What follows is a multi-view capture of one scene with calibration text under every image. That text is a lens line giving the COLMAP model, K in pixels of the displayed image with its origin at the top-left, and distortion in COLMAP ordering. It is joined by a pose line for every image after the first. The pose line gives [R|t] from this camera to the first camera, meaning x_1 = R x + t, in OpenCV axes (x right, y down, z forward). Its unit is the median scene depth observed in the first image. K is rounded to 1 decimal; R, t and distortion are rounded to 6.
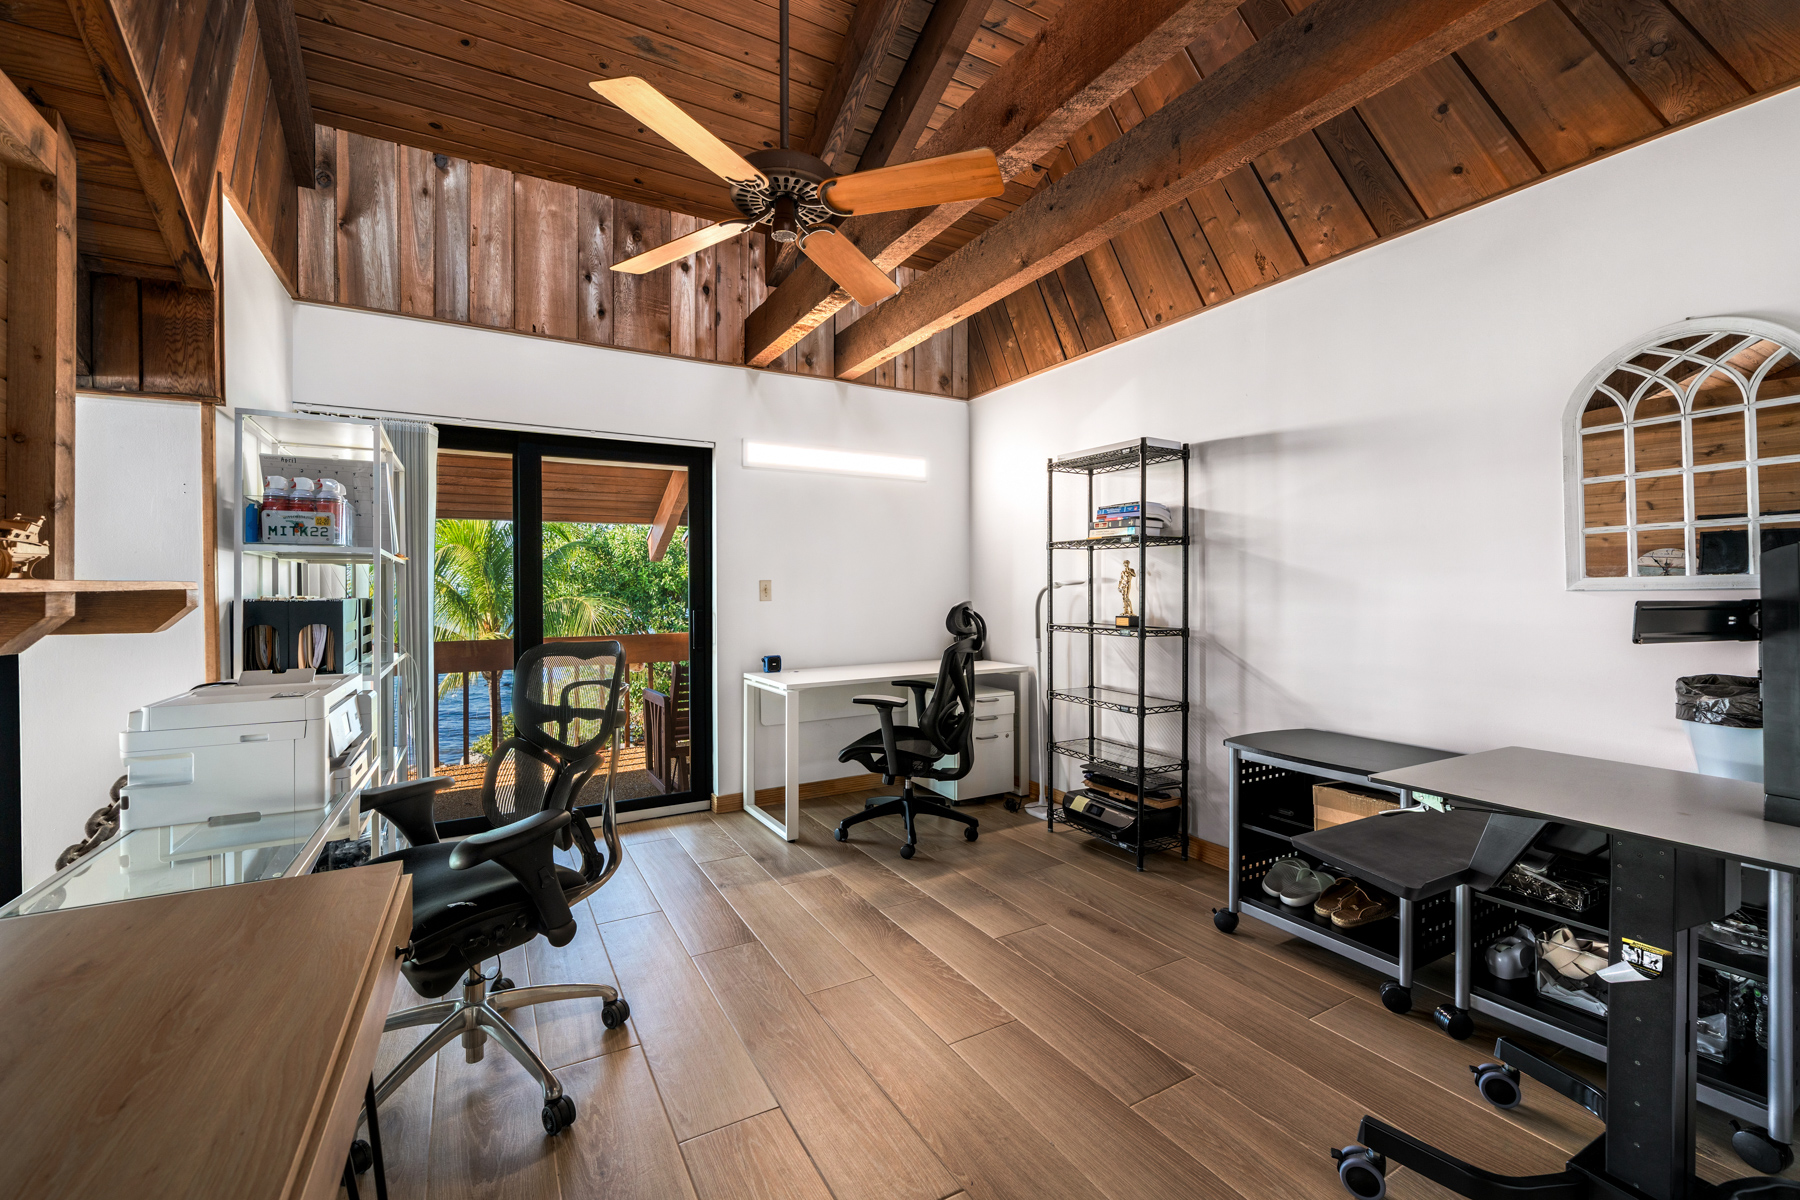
lens RADIAL K [[756.9, 0, 900.0], [0, 756.9, 600.0], [0, 0, 1]] dist [-0.000466, -0.000114]
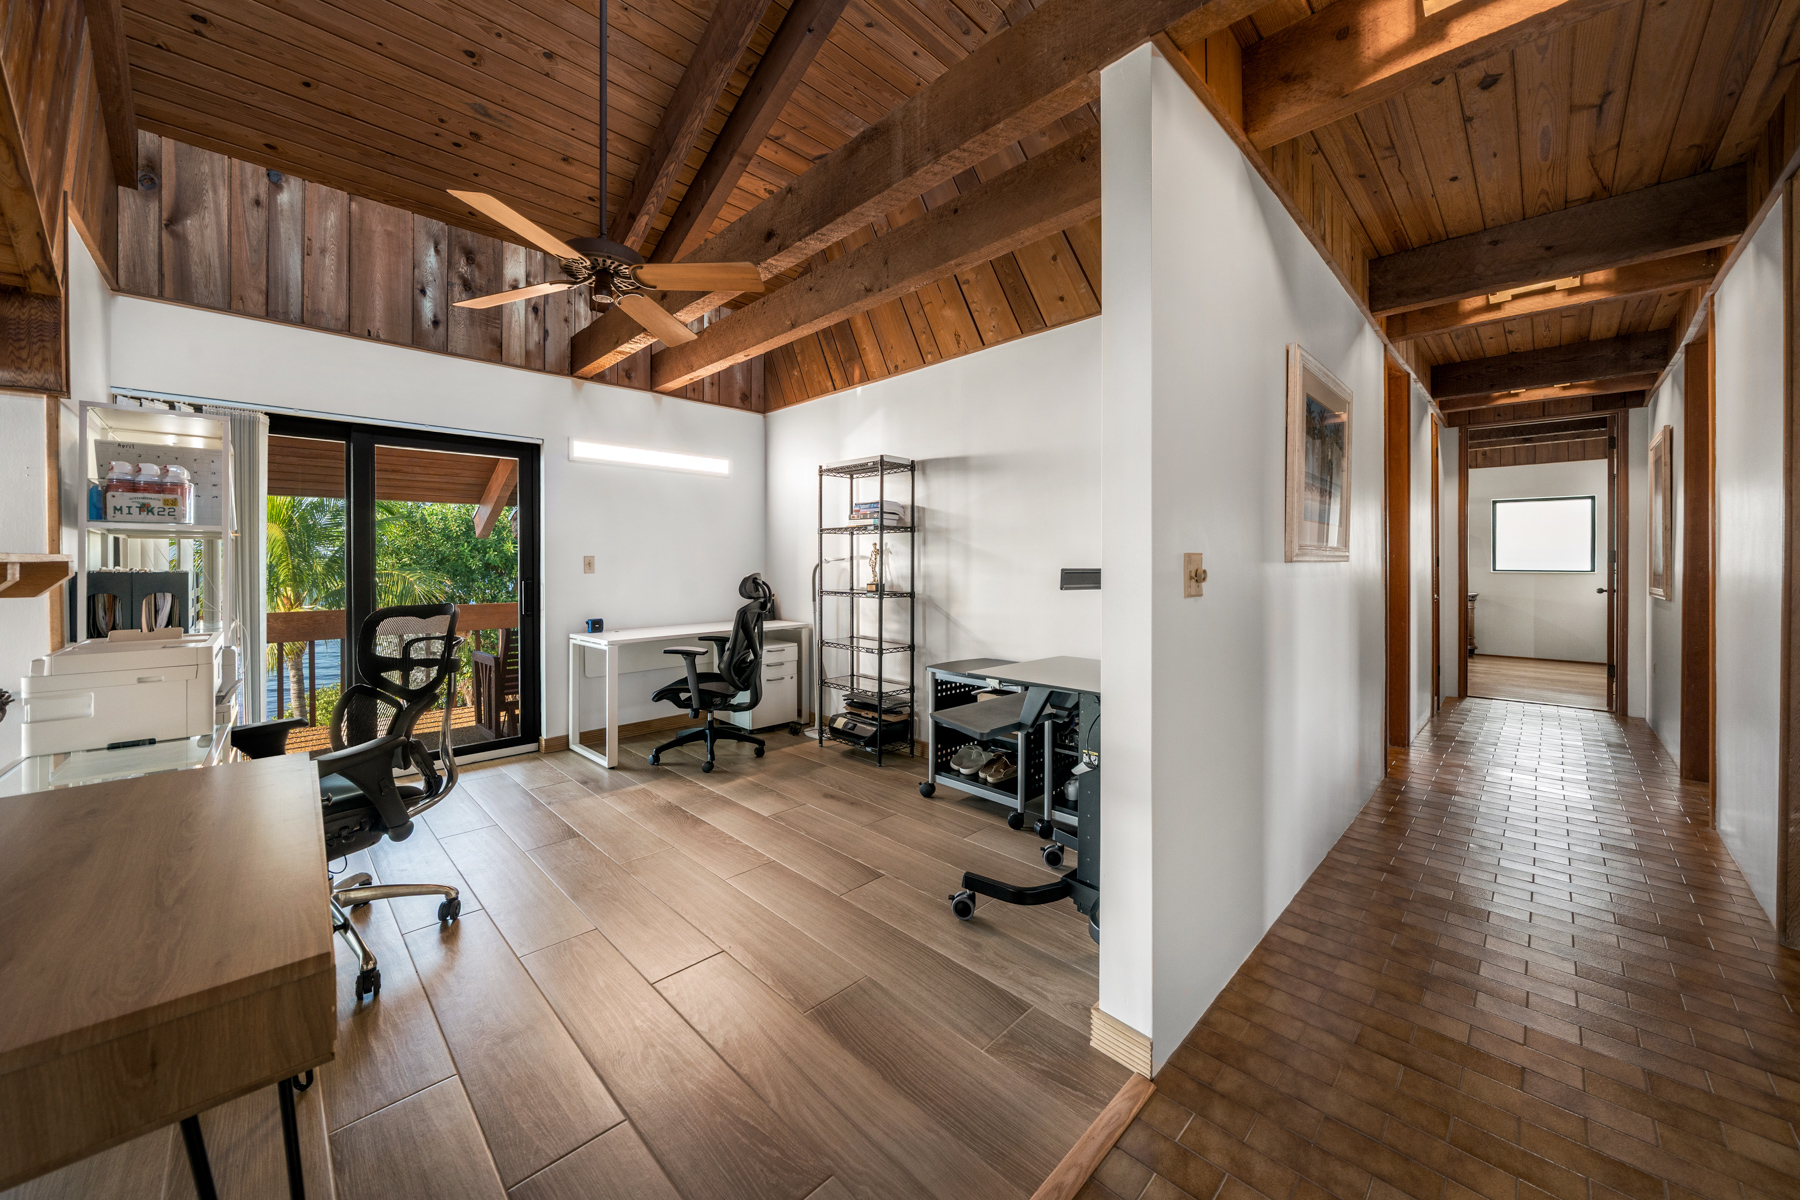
lens RADIAL K [[651.2, 0, 887.8], [0, 651.2, 570.3], [0, 0, 1]] dist [-0.006787, 0.000065]
pose [[0.968616, -0.000390, 0.248561, 0.032887], [0.001817, 0.999983, -0.005509, 0.004153], [-0.248555, 0.005787, 0.968600, -0.155824]]
